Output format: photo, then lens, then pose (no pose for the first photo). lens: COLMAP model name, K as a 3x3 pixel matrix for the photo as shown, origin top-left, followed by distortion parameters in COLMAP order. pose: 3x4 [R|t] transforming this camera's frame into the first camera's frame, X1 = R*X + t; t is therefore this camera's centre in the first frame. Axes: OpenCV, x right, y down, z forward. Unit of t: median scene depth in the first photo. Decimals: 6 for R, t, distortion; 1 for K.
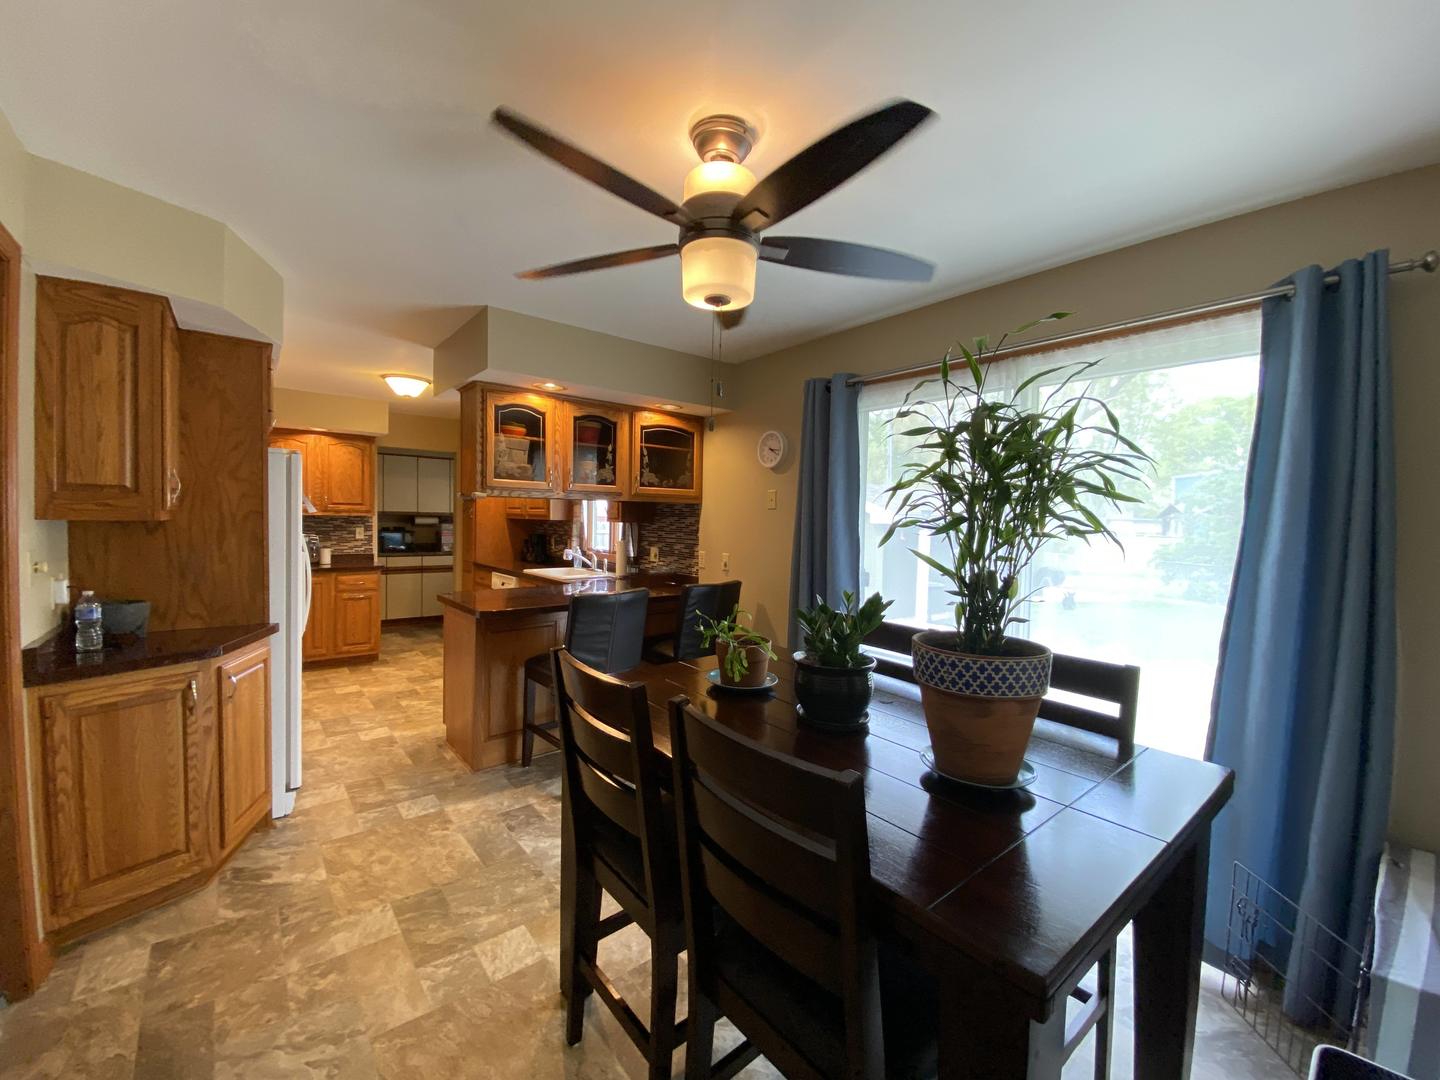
lens RADIAL K [[587.4, 0, 725.3], [0, 587.4, 535.7], [0, 0, 1]] dist [0.000723, -0.009449]
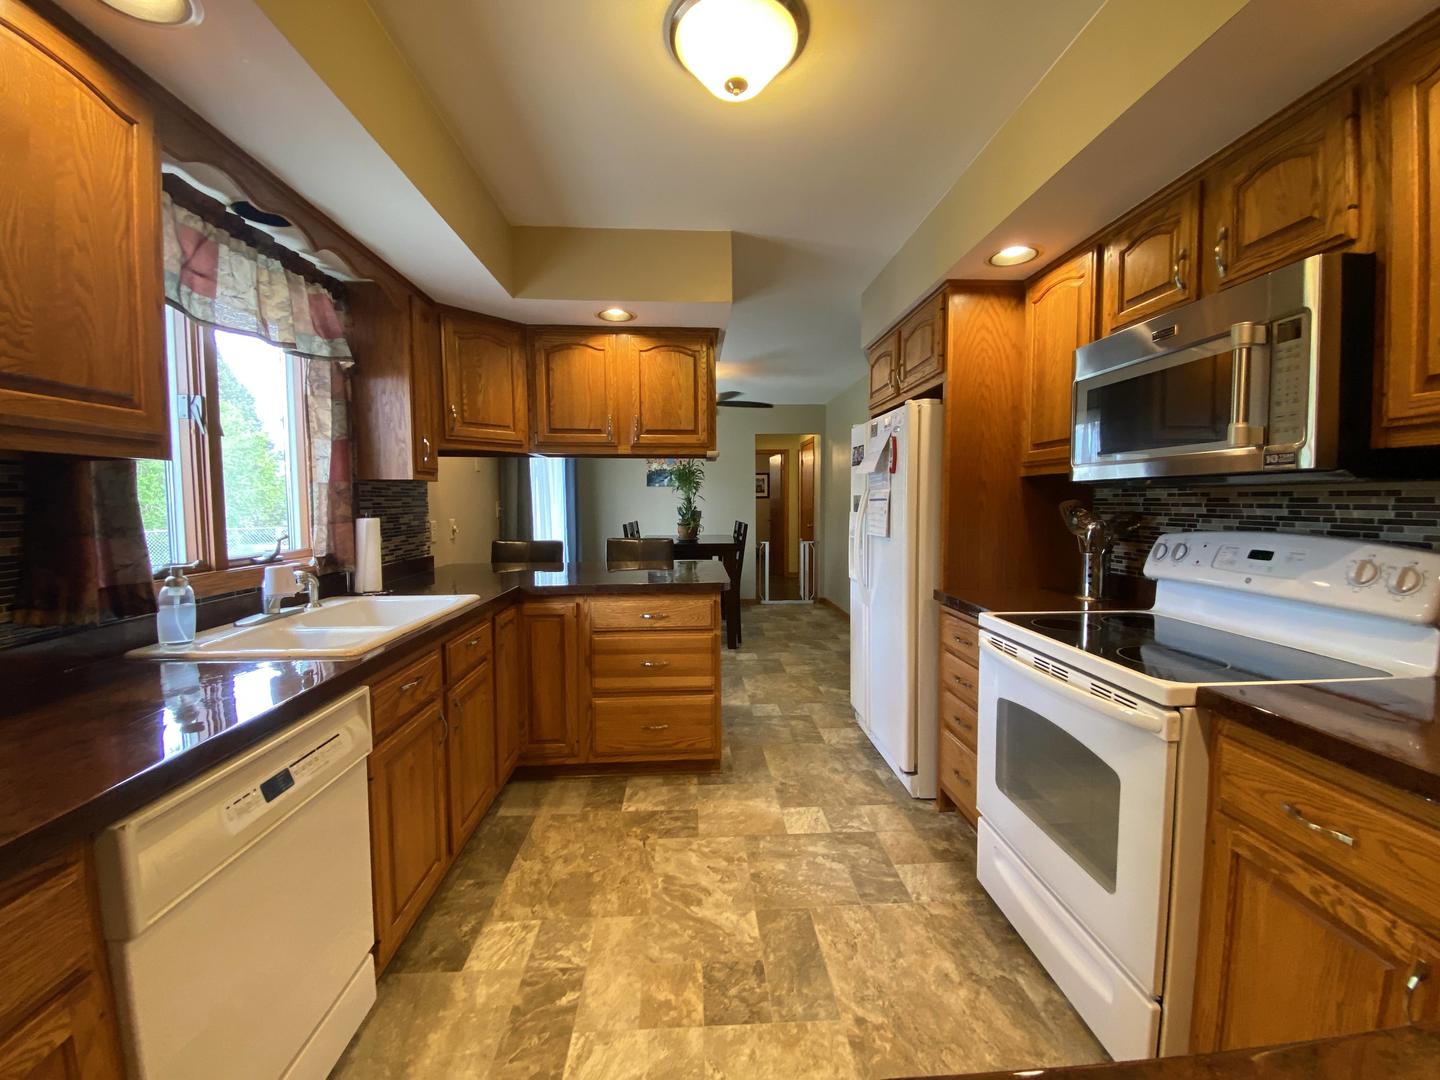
lens RADIAL K [[578.0, 0, 720.6], [0, 578.0, 535.8], [0, 0, 1]] dist [0.031412, -0.026173]
pose [[-0.801409, -0.051410, 0.595903, -0.858939], [0.008336, 0.995242, 0.097072, -0.026097], [-0.598059, 0.082762, -0.797168, 1.487082]]
